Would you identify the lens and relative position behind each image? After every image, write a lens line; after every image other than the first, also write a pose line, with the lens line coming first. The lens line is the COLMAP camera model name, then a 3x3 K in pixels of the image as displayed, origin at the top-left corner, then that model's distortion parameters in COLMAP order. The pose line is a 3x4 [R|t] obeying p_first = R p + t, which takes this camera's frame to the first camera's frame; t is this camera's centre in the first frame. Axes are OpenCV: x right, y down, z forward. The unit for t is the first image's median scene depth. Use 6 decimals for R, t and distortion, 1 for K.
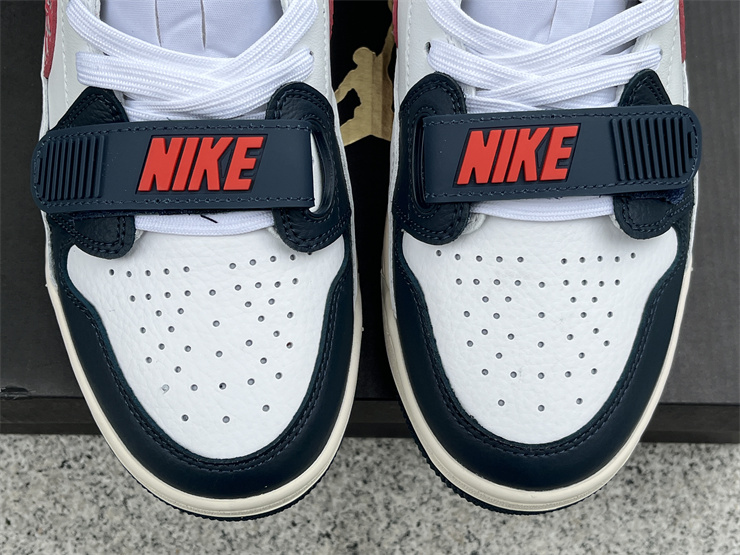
lens RADIAL K [[1017.5, 0, 370.0], [0, 1017.5, 277.5], [0, 0, 1]] dist [0.021238, -0.118191]
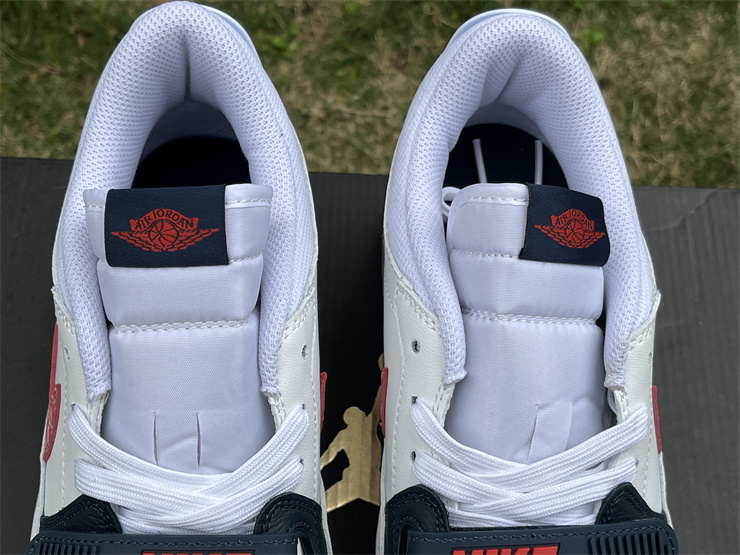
lens RADIAL K [[1017.5, 0, 370.0], [0, 1017.5, 277.5], [0, 0, 1]] dist [0.021238, -0.118191]
pose [[0.999697, 0.024421, 0.003095, 0.005040], [-0.023308, 0.979505, -0.200067, -0.202621], [-0.007918, 0.199934, 0.979777, -0.060938]]
